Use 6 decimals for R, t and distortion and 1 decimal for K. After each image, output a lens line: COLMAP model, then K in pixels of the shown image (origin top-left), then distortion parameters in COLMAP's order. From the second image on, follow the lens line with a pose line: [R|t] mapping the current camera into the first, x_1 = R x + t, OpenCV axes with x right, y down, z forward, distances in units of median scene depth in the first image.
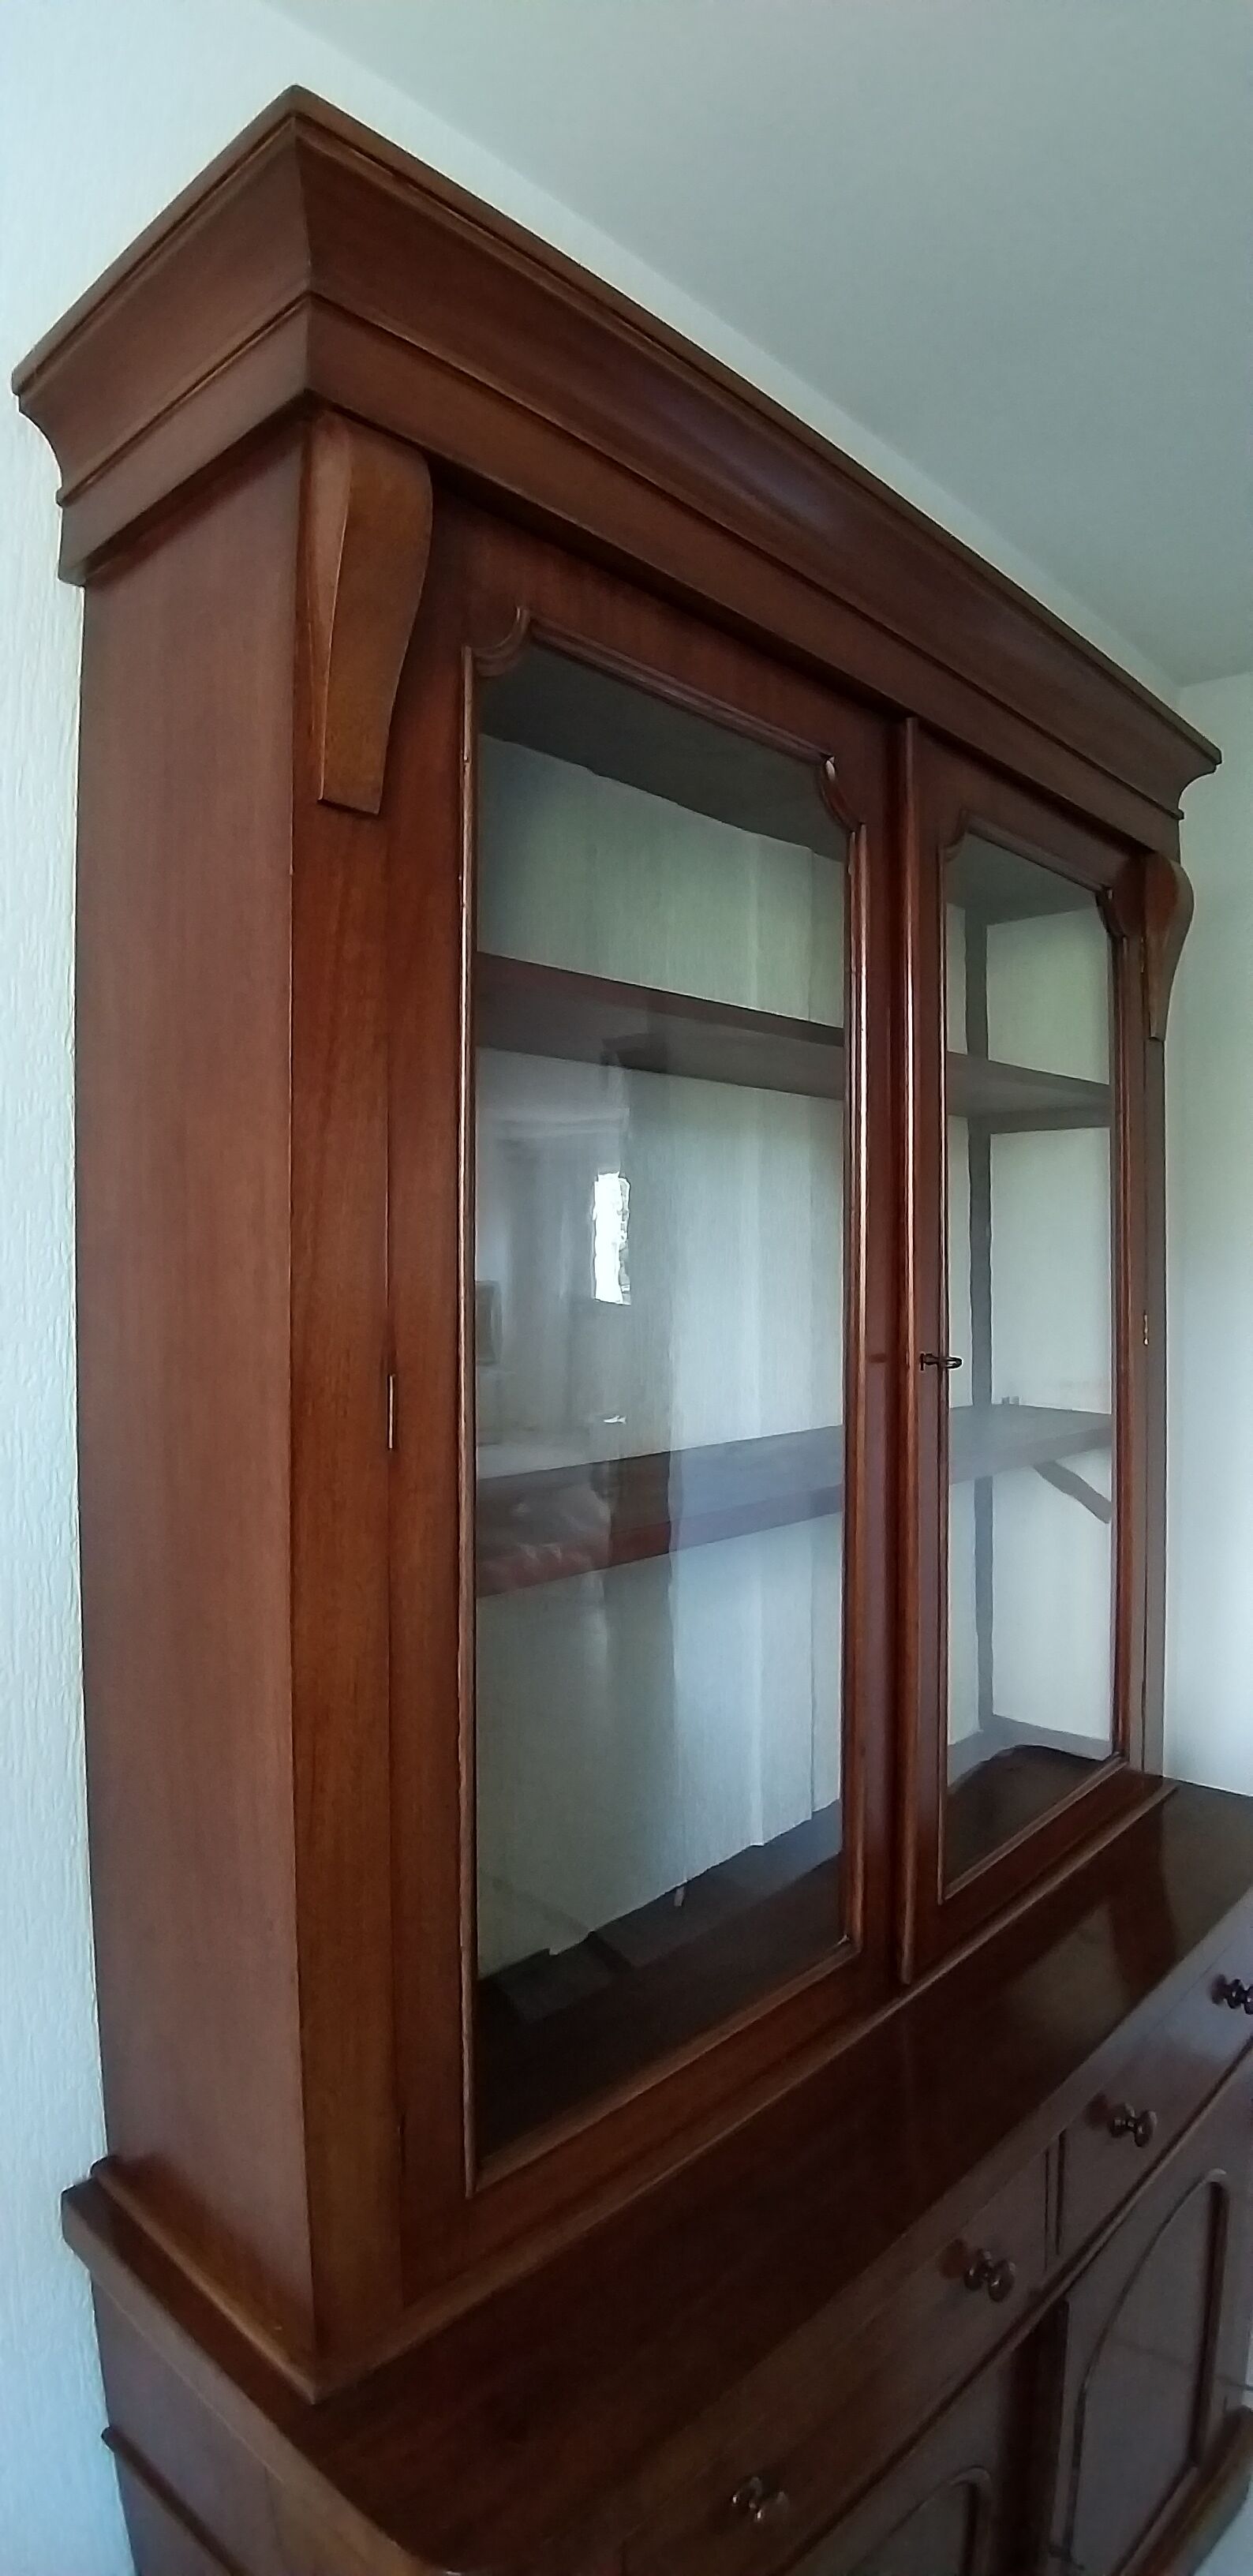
lens RADIAL K [[1332.2, 0, 626.5], [0, 1332.2, 1288.0], [0, 0, 1]] dist [-0.099170, 0.000341]
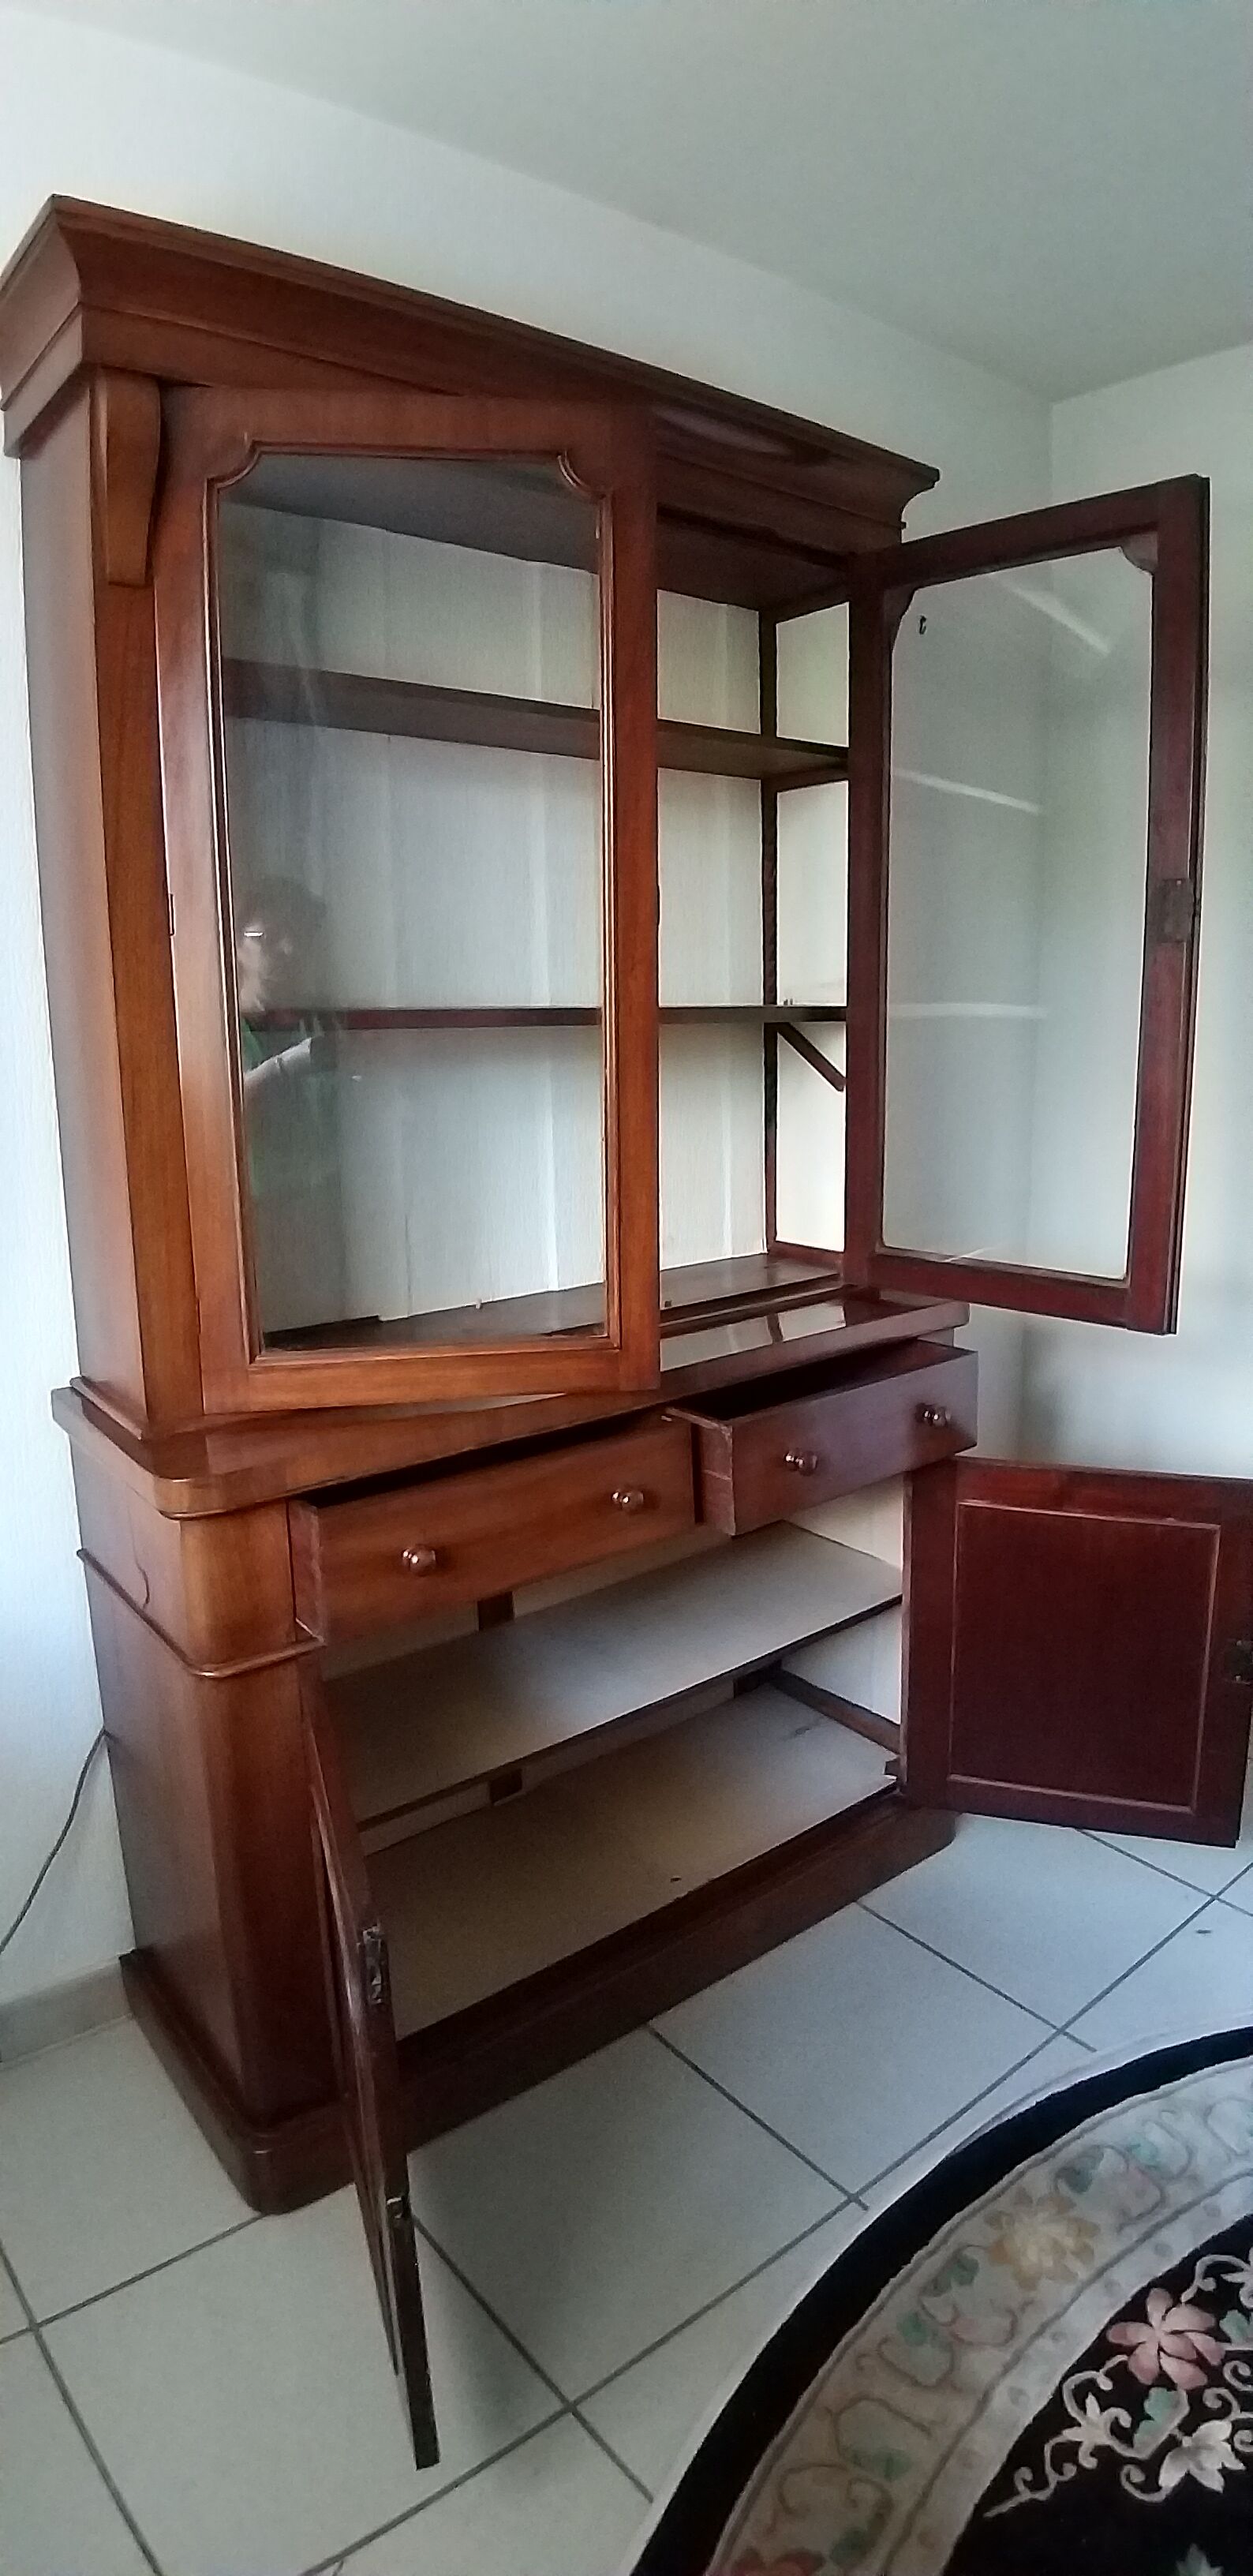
lens RADIAL K [[1332.2, 0, 626.5], [0, 1332.2, 1288.0], [0, 0, 1]] dist [-0.099170, 0.000341]
pose [[0.987617, 0.019735, -0.155640, 0.648629], [0.007978, 0.984456, 0.175449, 0.253347], [0.156684, -0.174518, 0.972108, -0.679160]]
